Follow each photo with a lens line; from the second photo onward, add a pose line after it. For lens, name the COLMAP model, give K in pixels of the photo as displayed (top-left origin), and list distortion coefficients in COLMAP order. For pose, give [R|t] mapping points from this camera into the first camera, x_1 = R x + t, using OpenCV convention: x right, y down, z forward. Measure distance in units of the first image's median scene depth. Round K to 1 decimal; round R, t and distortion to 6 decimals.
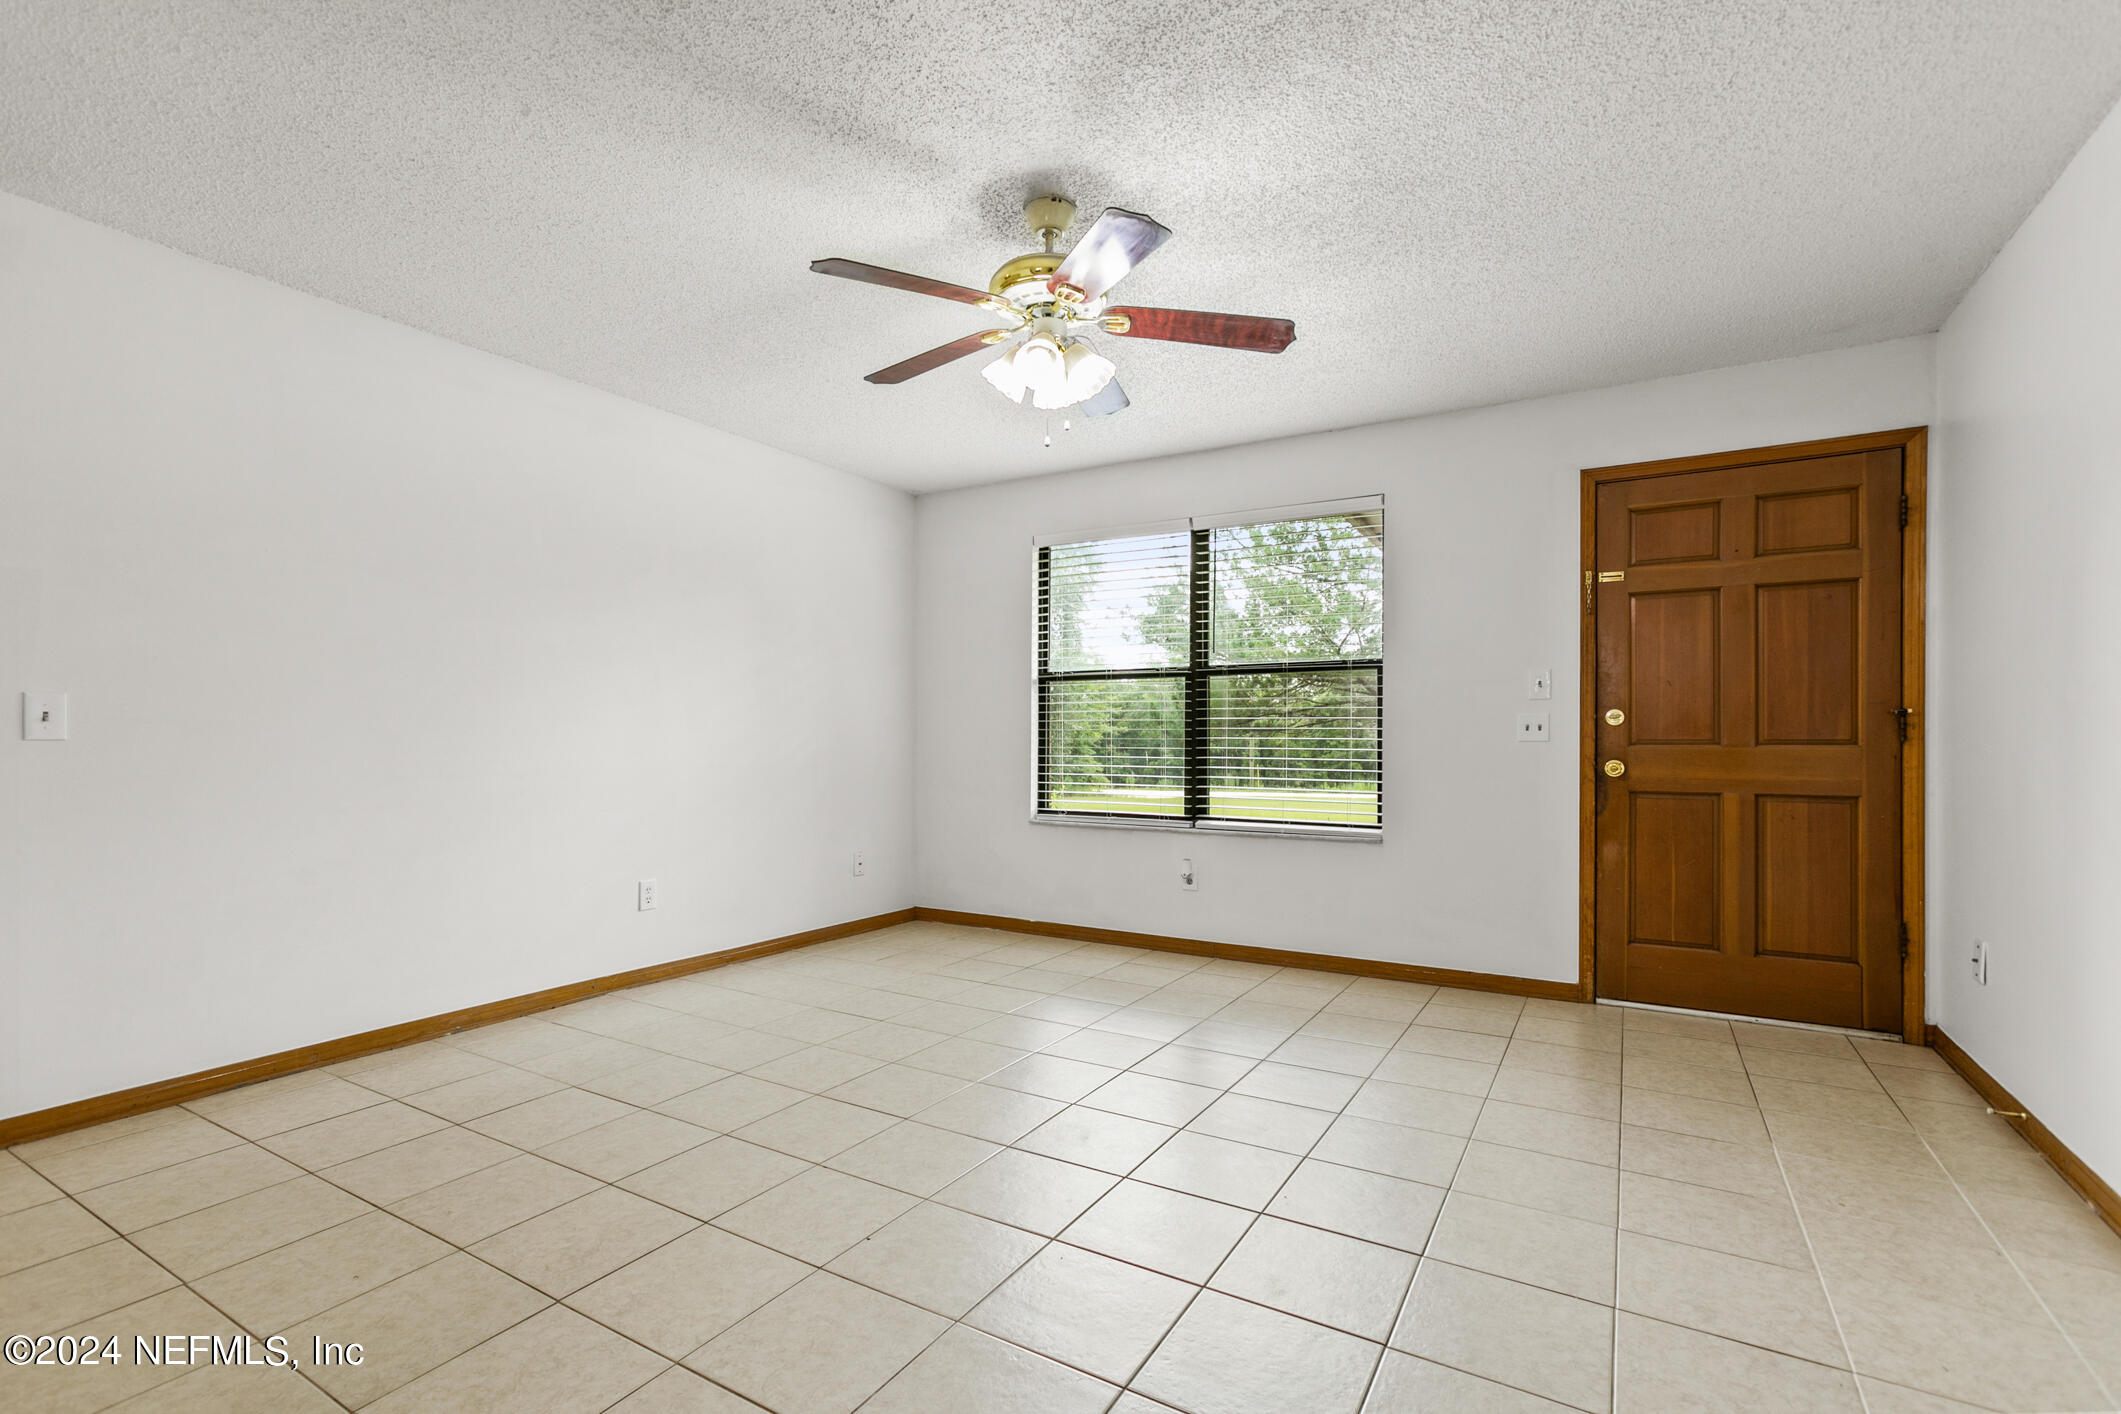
lens RADIAL K [[942.9, 0, 1059.6], [0, 942.9, 743.1], [0, 0, 1]] dist [-0.016317, 0.010227]
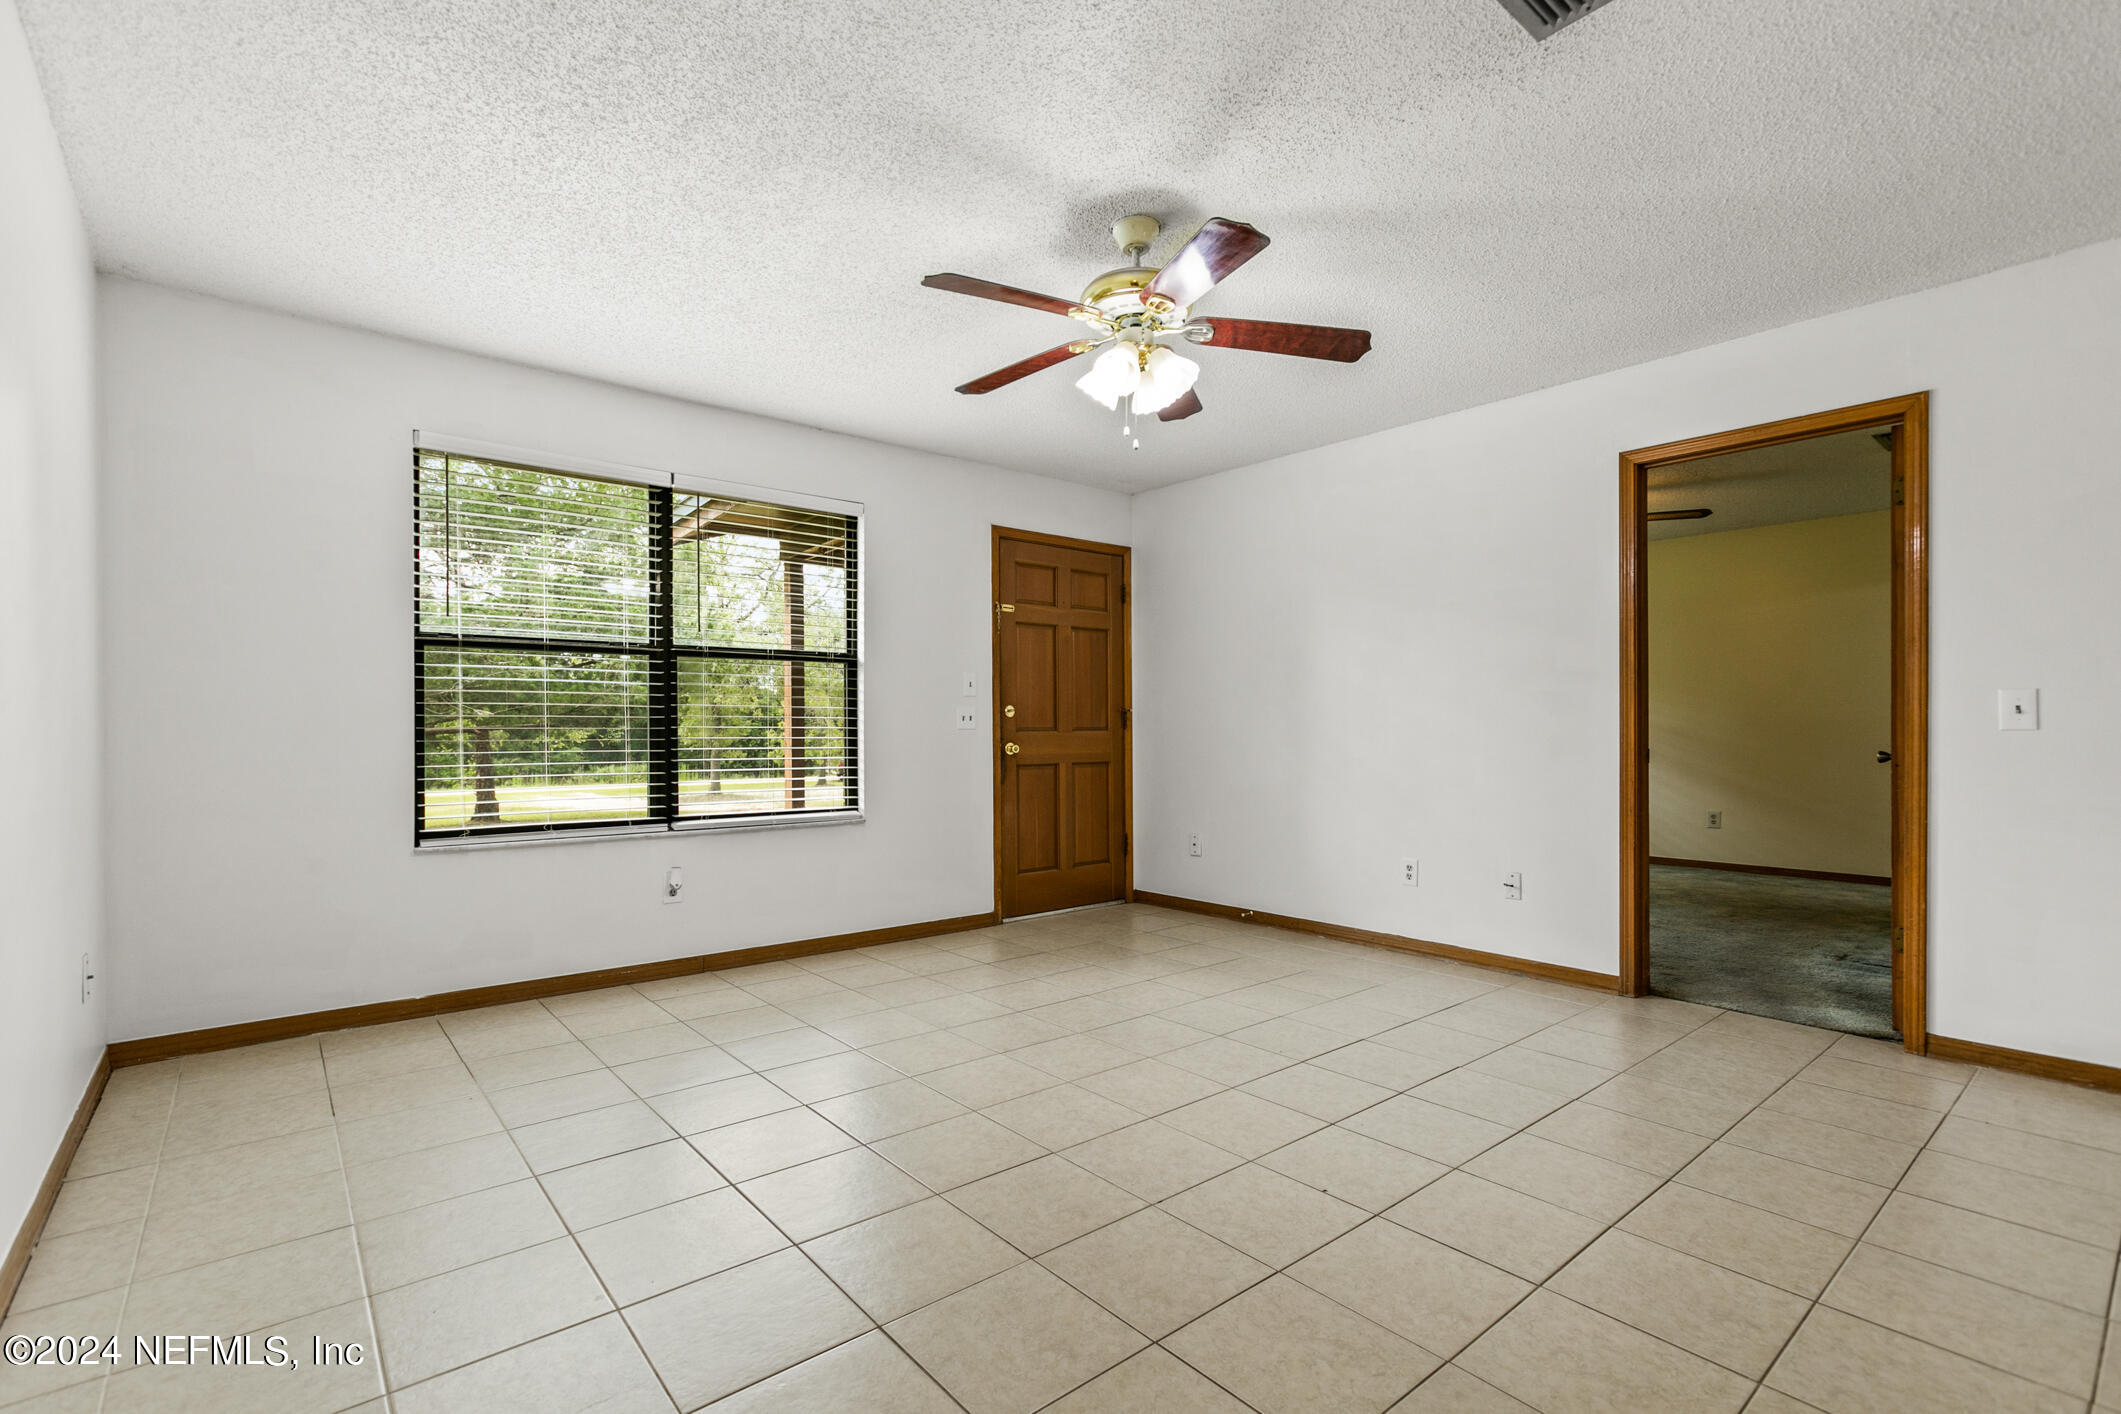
lens RADIAL K [[962.8, 0, 1008.5], [0, 962.8, 728.7], [0, 0, 1]] dist [0.000301, 0.000383]
pose [[0.362741, -0.002779, 0.931886, -0.712454], [0.006049, 0.999982, 0.000628, -0.003056], [-0.931870, 0.005409, 0.362751, 0.488409]]
